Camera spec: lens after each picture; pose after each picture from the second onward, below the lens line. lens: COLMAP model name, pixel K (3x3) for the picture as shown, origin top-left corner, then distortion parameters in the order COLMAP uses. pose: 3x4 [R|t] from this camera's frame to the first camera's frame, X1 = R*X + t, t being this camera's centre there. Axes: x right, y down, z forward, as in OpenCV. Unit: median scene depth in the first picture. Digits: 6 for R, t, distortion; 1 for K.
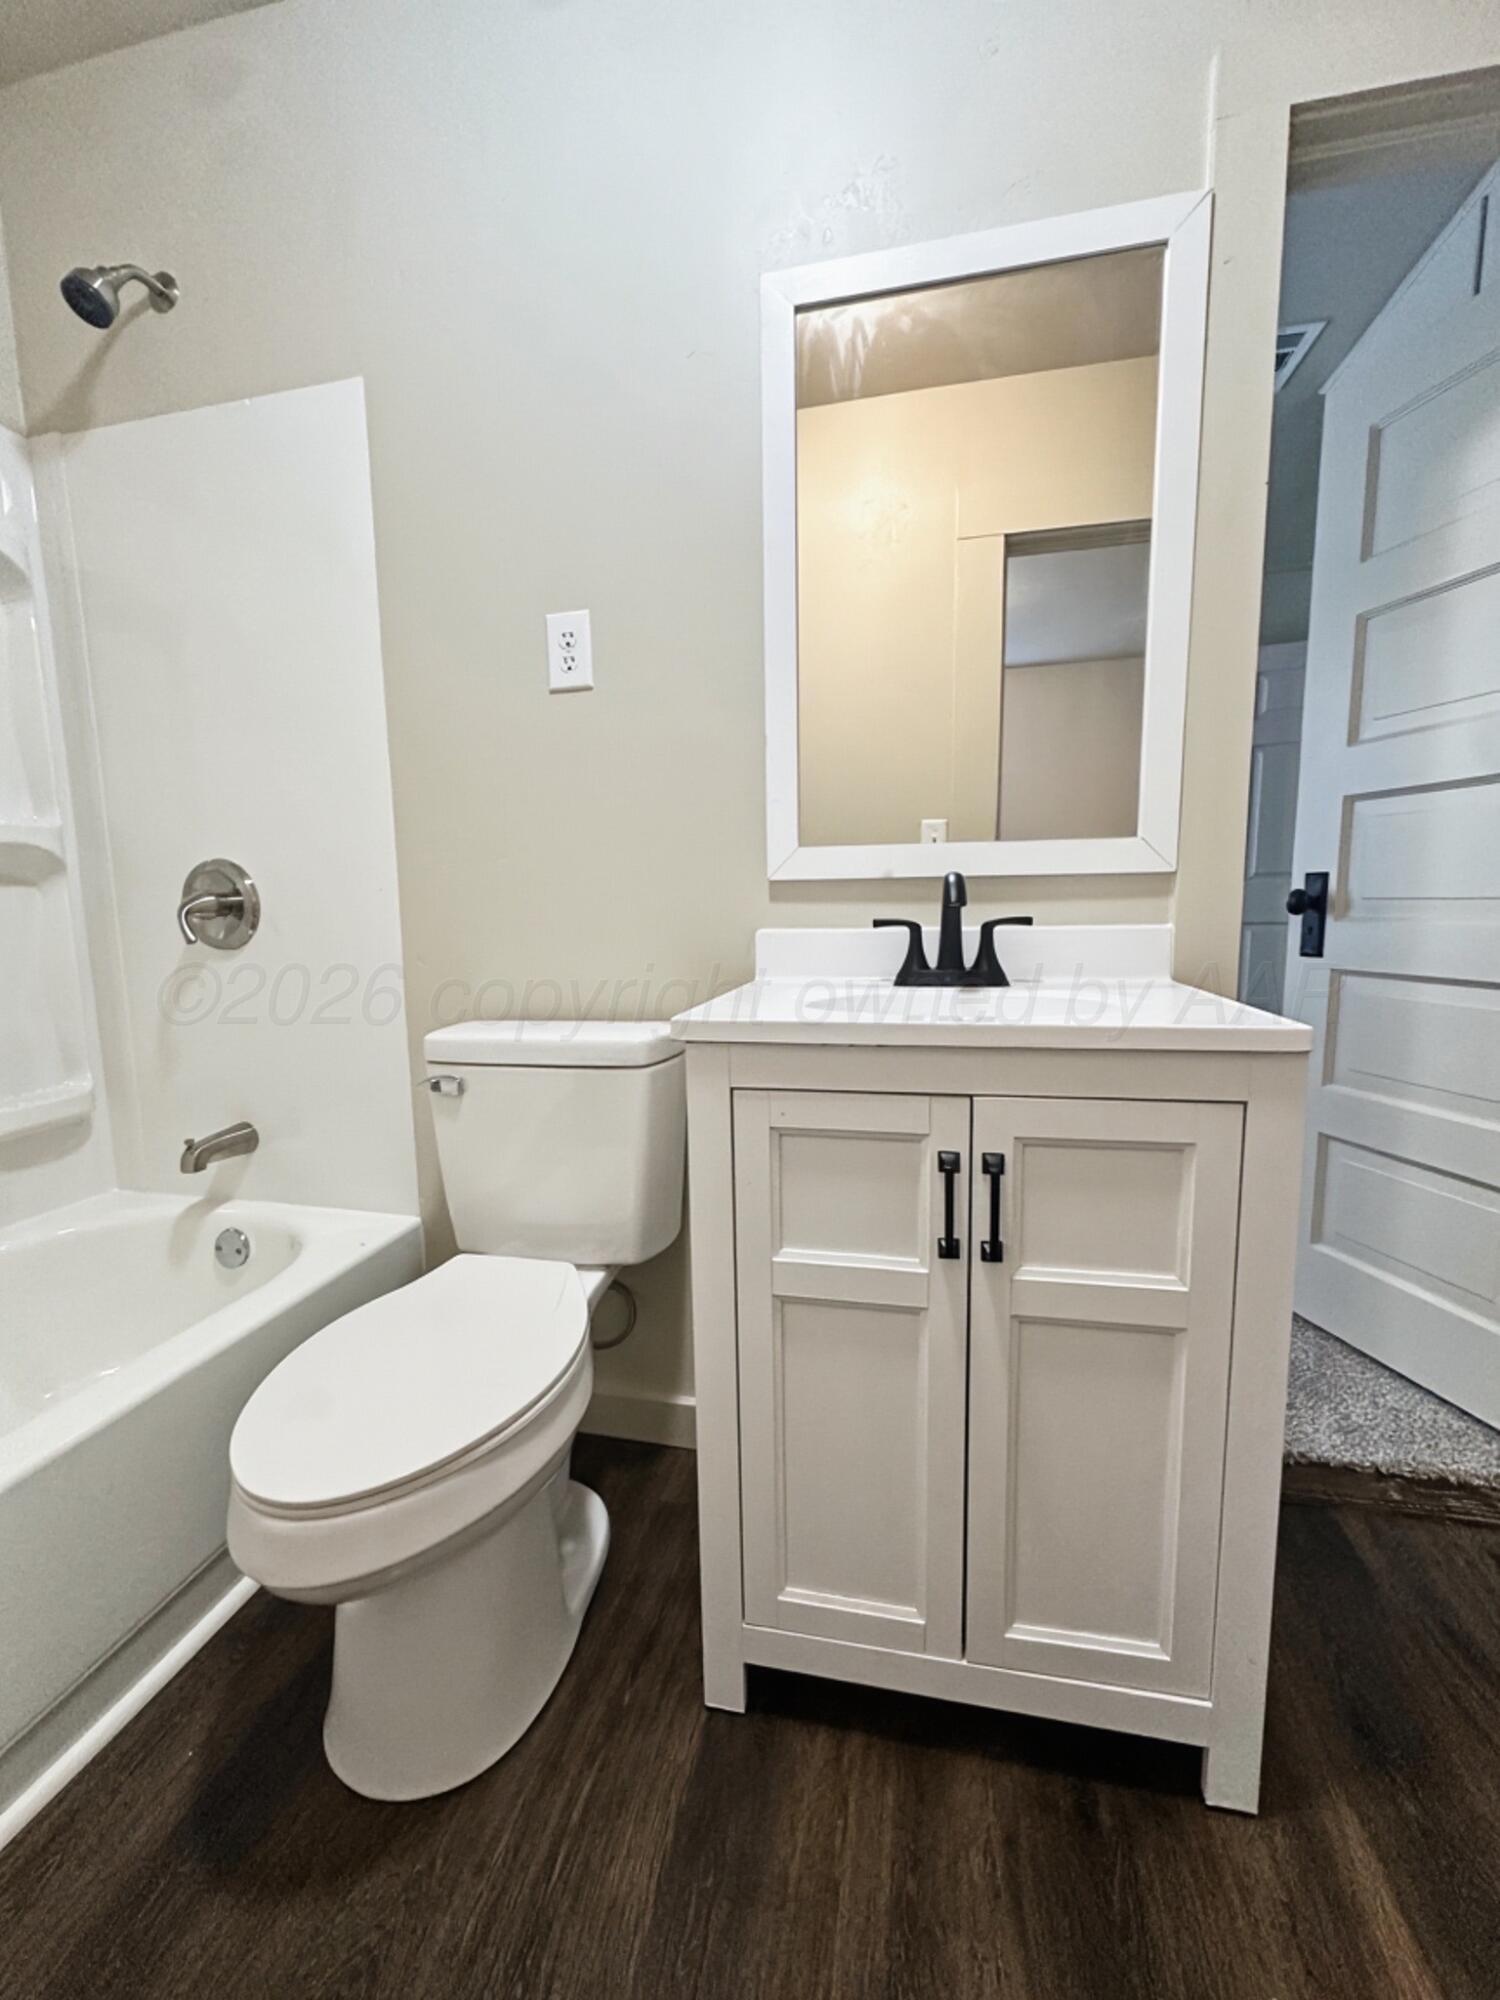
lens RADIAL K [[807.2, 0, 743.8], [0, 807.2, 1011.3], [0, 0, 1]] dist [-0.001230, 0.000757]
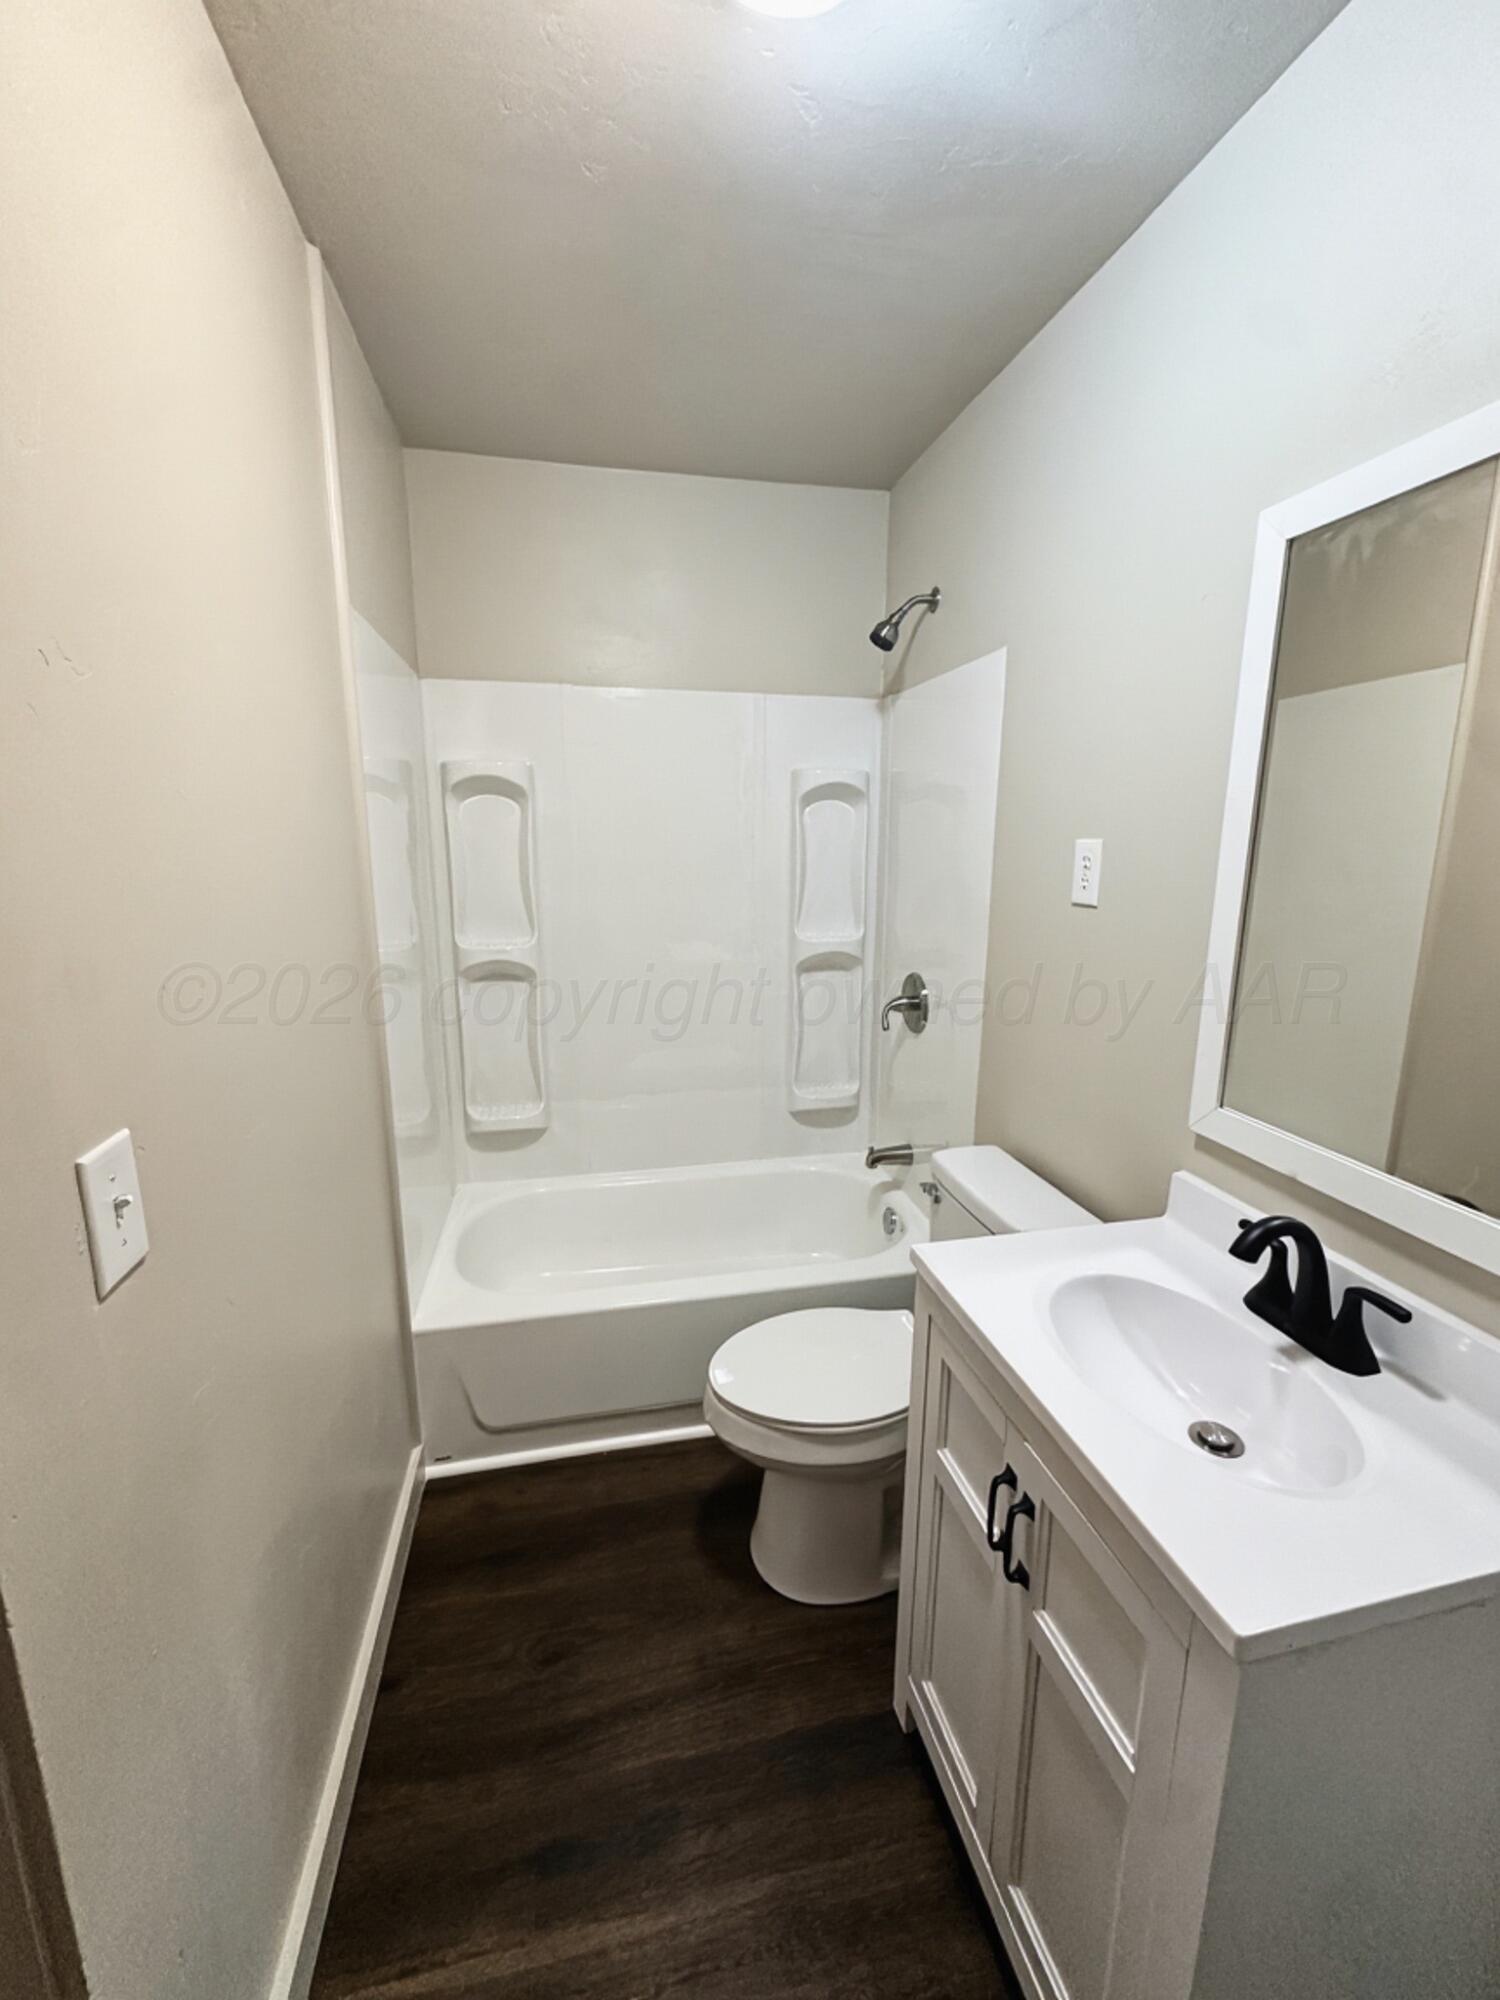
lens RADIAL K [[807.2, 0, 746.4], [0, 807.2, 994.9], [0, 0, 1]] dist [-0.001230, 0.000757]
pose [[0.417834, 0.197496, -0.886798, 0.613482], [-0.118870, 0.979580, 0.162151, -0.397509], [0.900713, 0.037661, 0.432778, 0.081477]]
